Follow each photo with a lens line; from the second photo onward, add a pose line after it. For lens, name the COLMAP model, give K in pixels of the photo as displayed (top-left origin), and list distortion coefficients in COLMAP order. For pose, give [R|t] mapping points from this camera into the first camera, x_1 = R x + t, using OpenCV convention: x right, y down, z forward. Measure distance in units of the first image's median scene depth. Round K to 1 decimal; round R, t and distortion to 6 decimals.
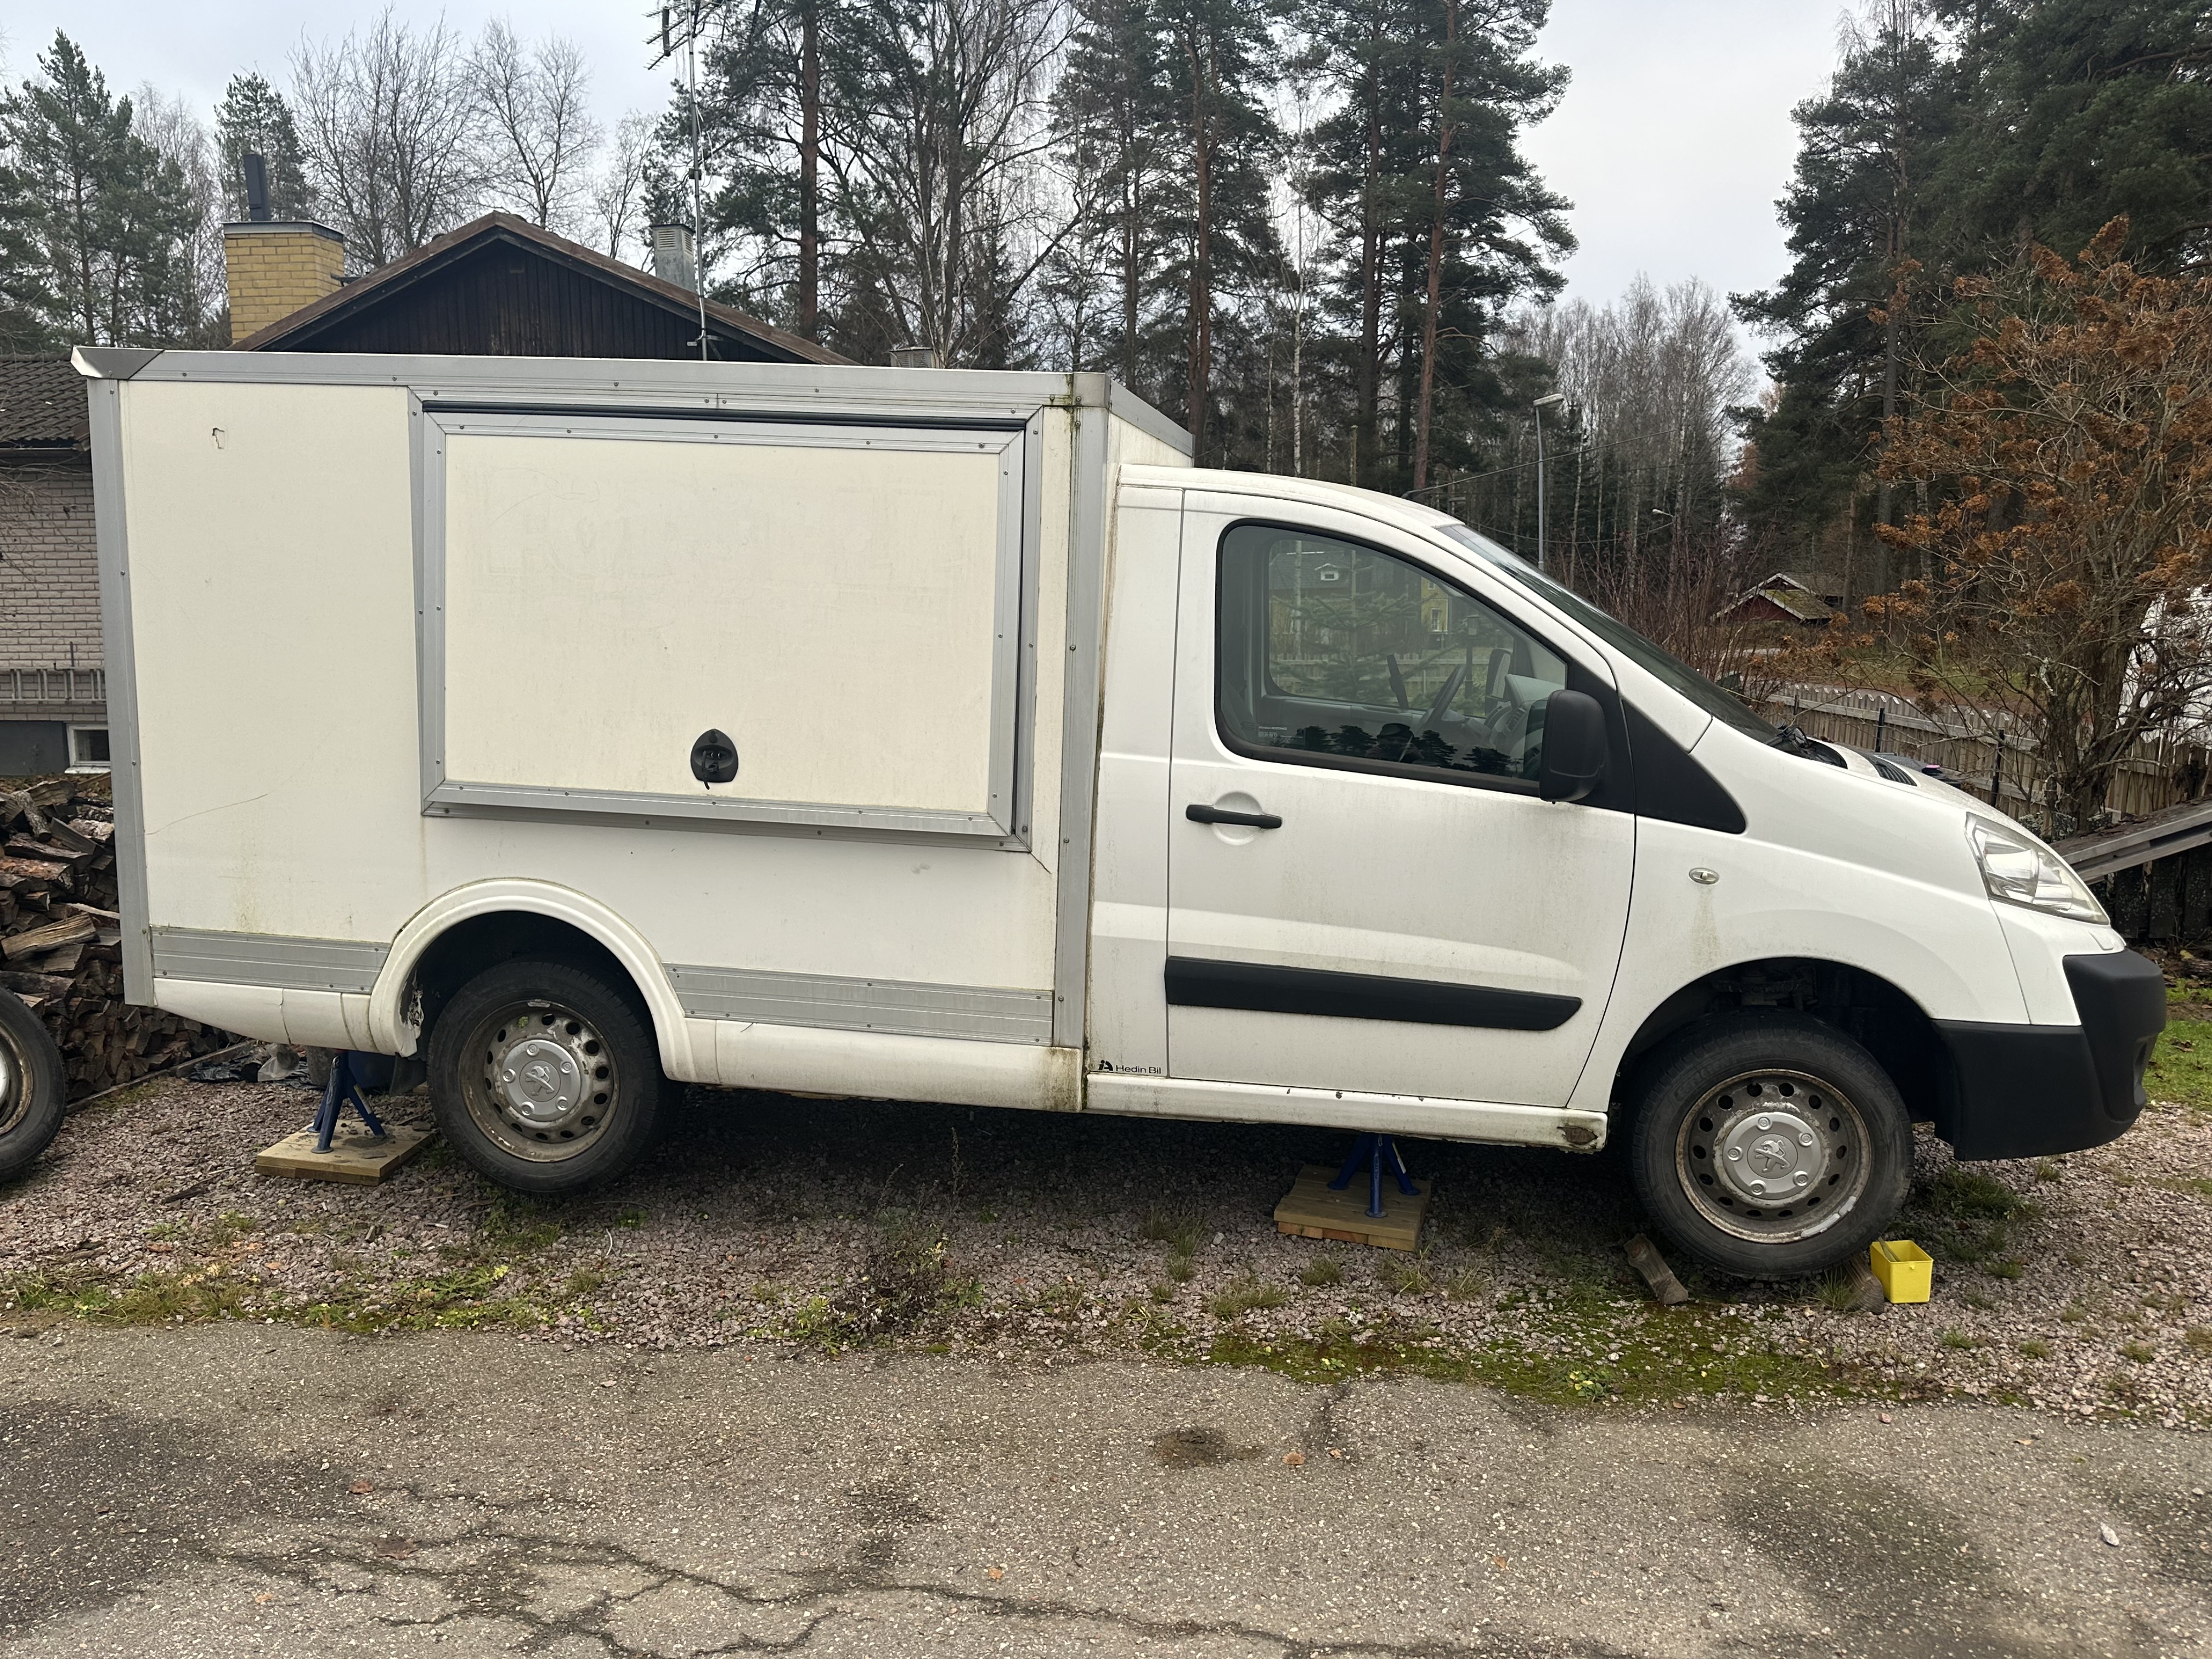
lens RADIAL K [[1675.3, 0, 1106.6], [0, 1675.3, 822.8], [0, 0, 1]] dist [0.107642, -0.179635]
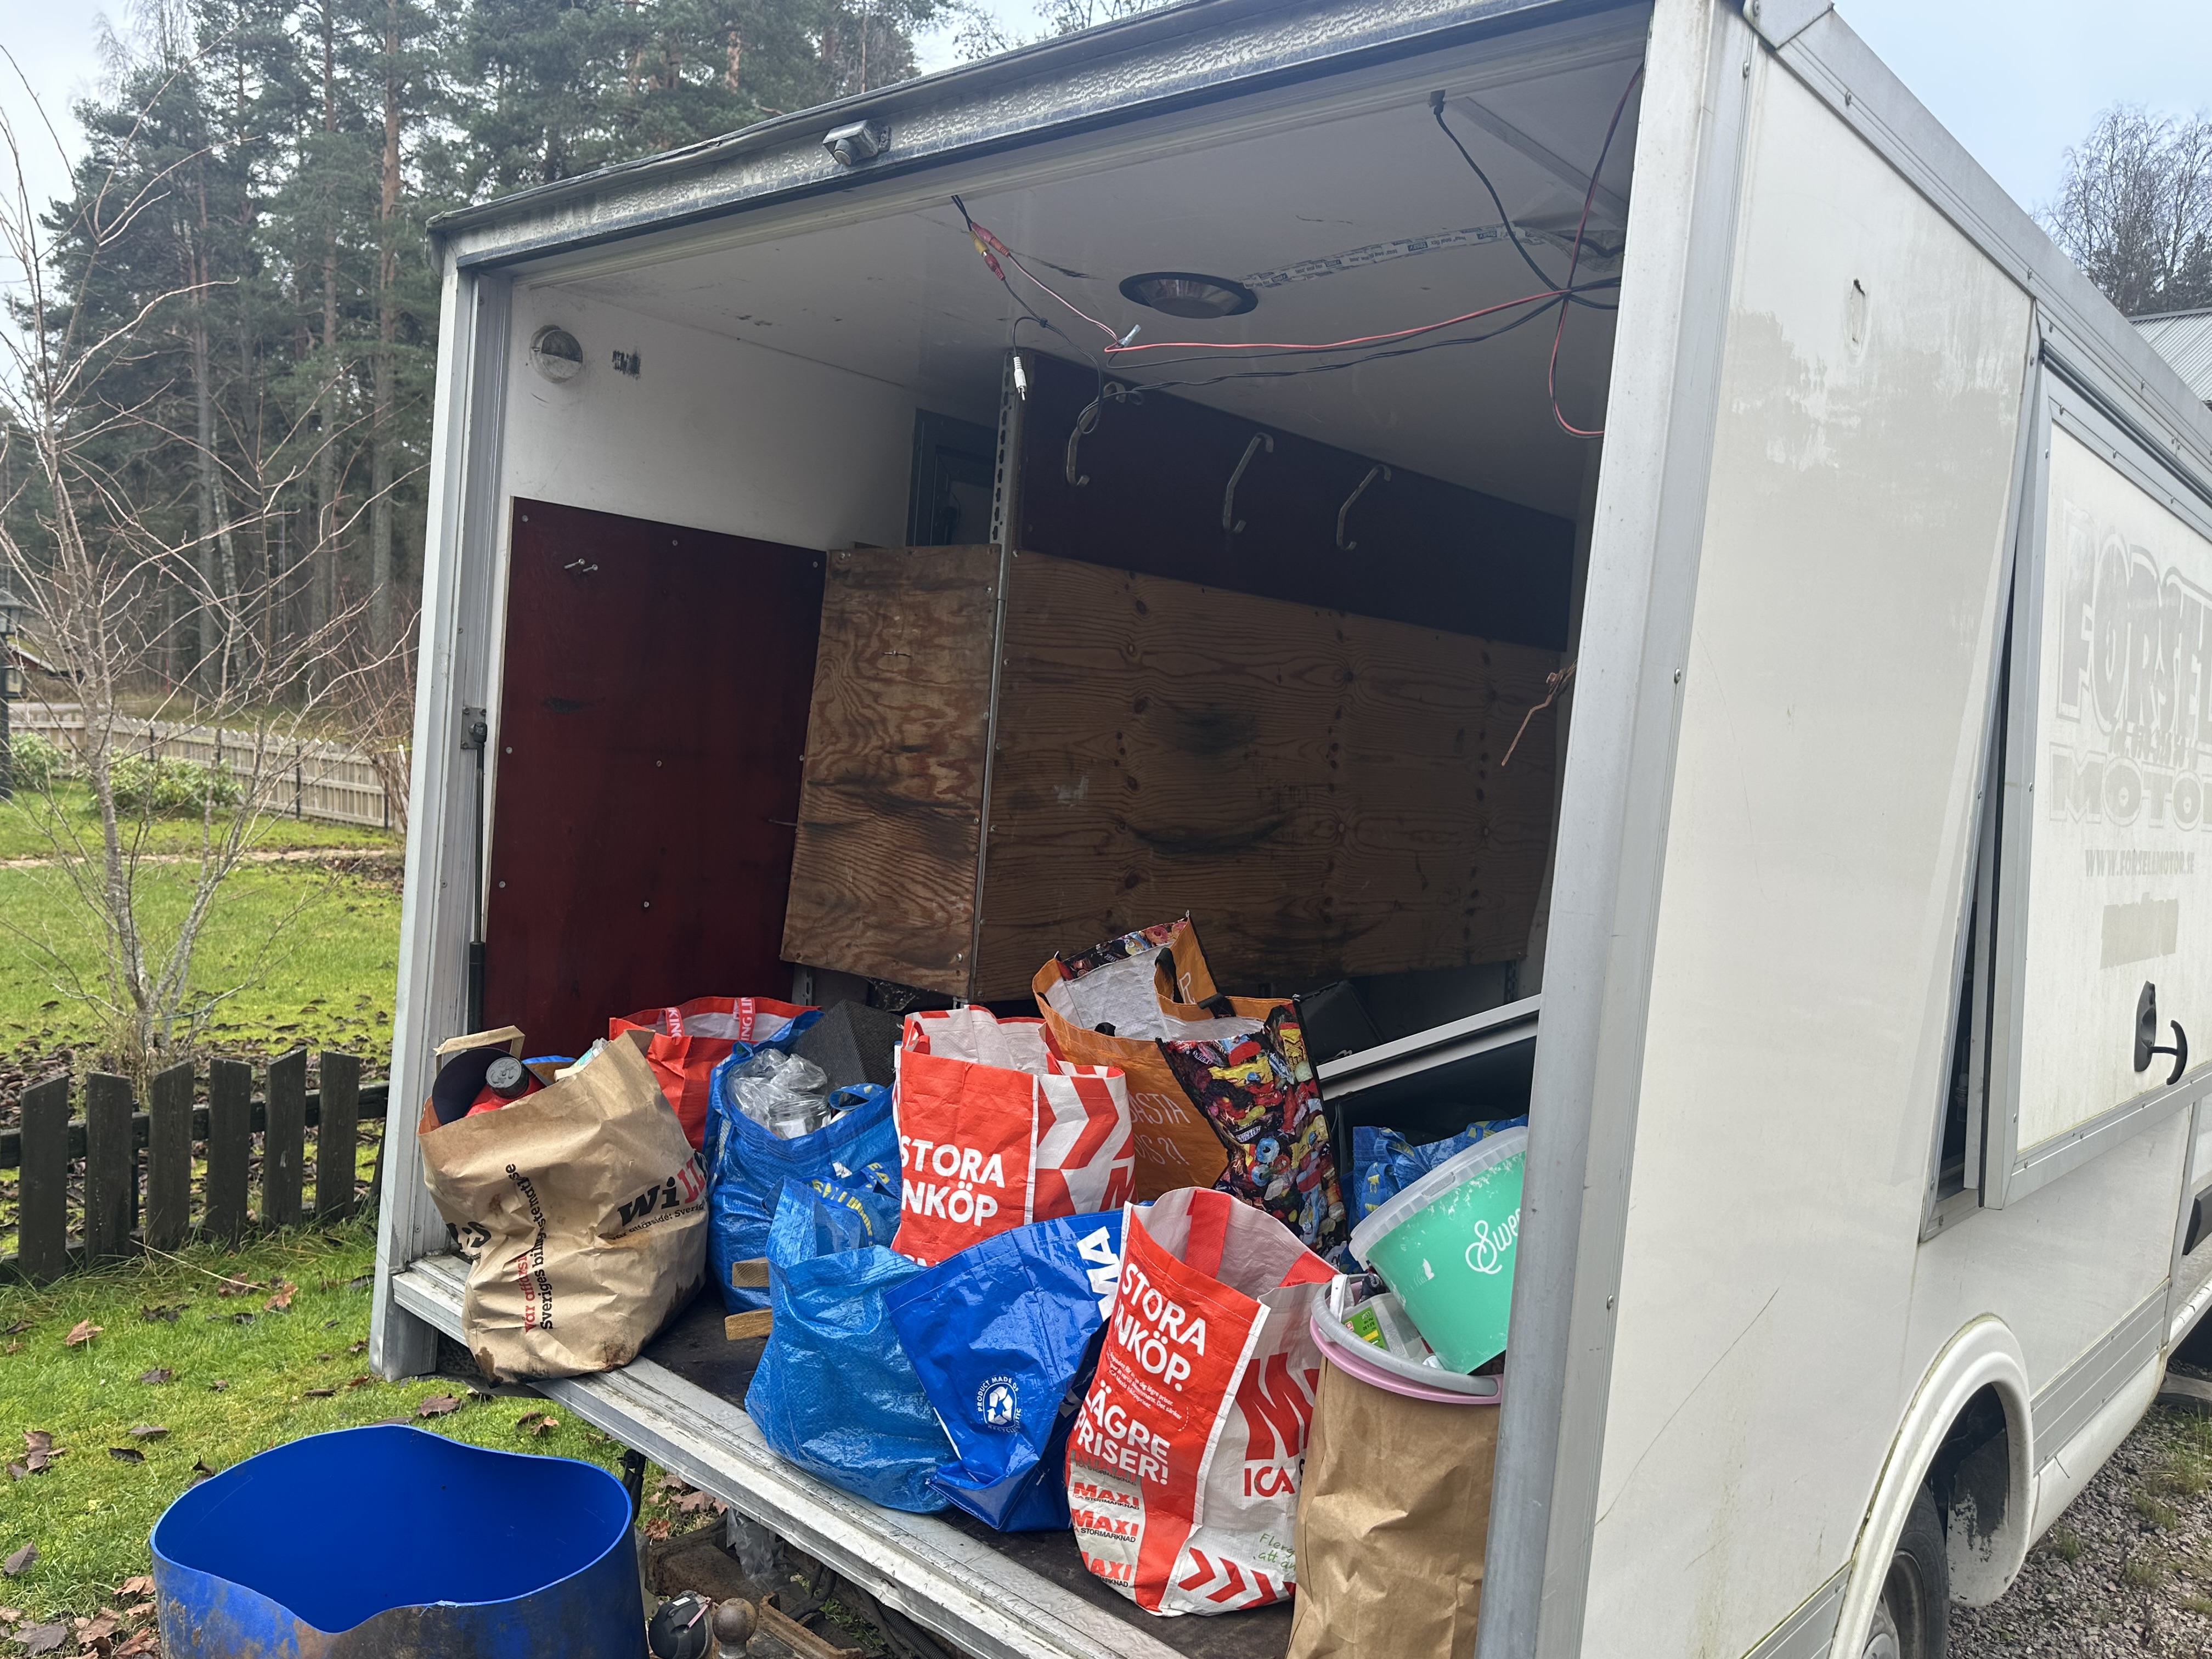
lens RADIAL K [[1656.9, 0, 1136.4], [0, 1656.9, 835.1], [0, 0, 1]] dist [0.133470, -0.172096]
pose [[0.536059, -0.038904, 0.843284, -0.939820], [0.059856, 0.998175, 0.008000, -0.135362], [-0.842056, 0.046188, 0.537409, 0.983479]]
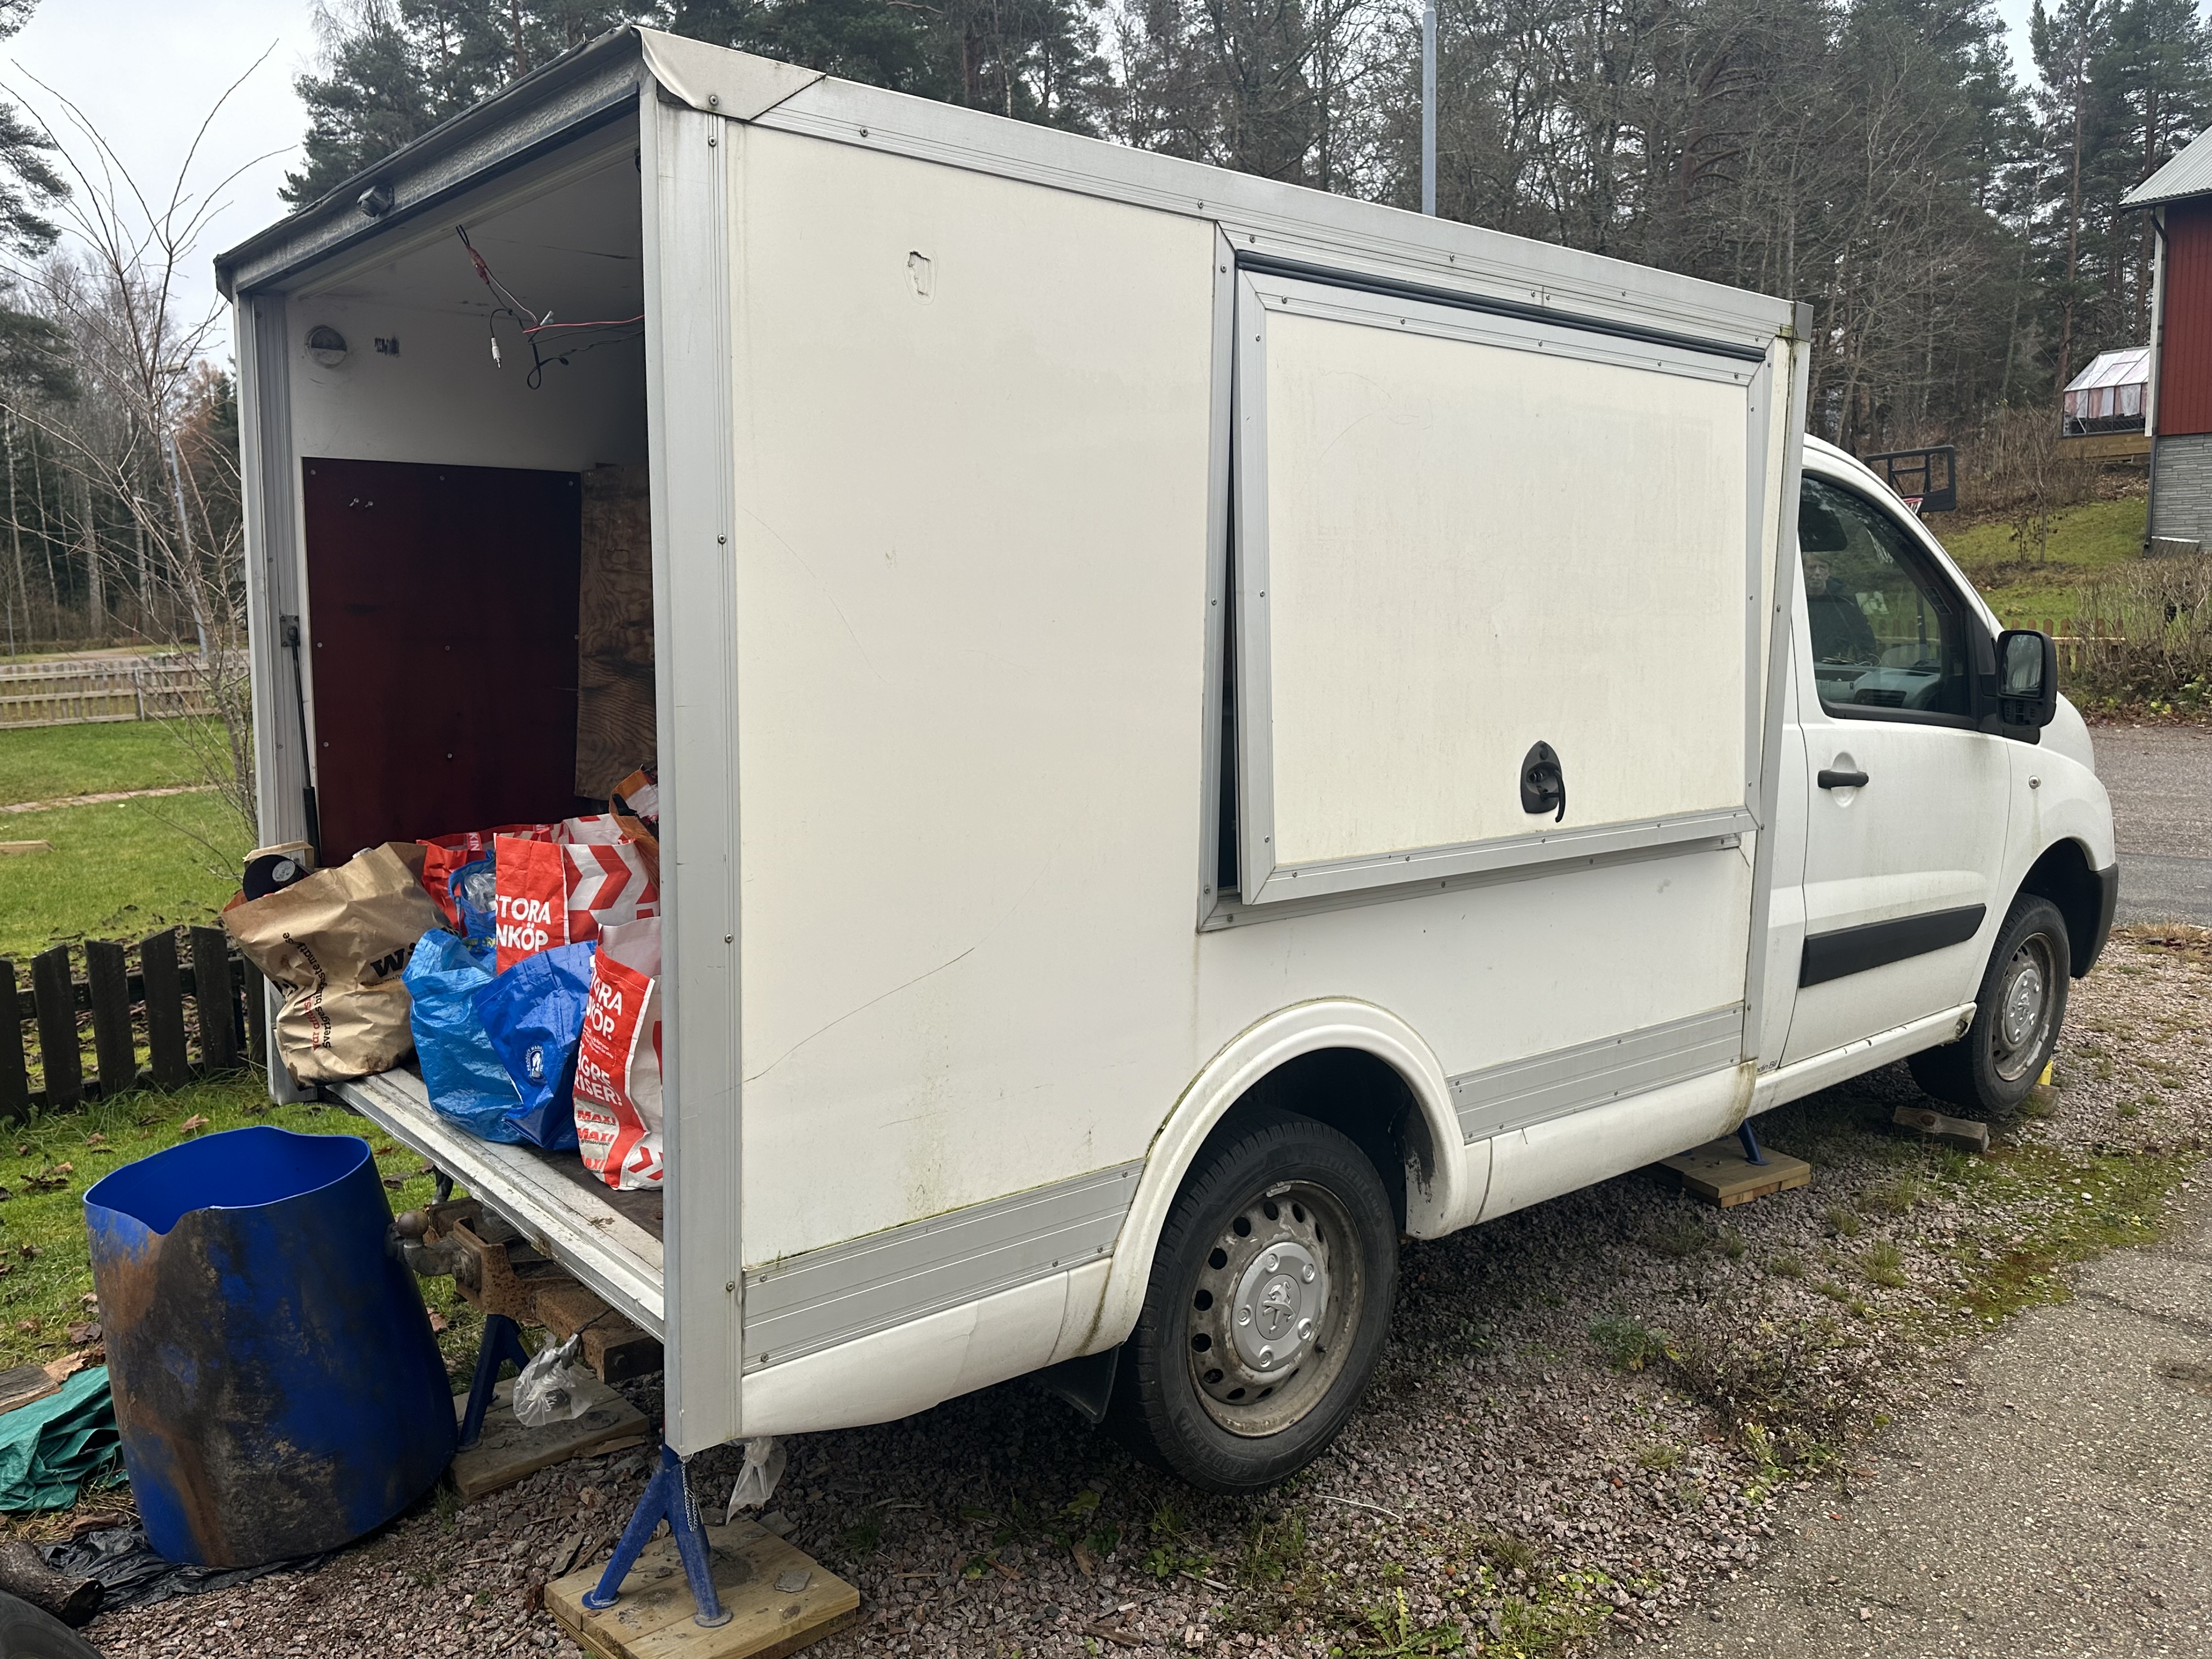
lens RADIAL K [[1675.3, 0, 1092.3], [0, 1675.3, 802.4], [0, 0, 1]] dist [0.096253, -0.115733]
pose [[0.661023, -0.119187, 0.740840, -0.923170], [0.125200, 0.990983, 0.047719, -0.089658], [-0.739847, 0.061210, 0.669985, 0.657887]]
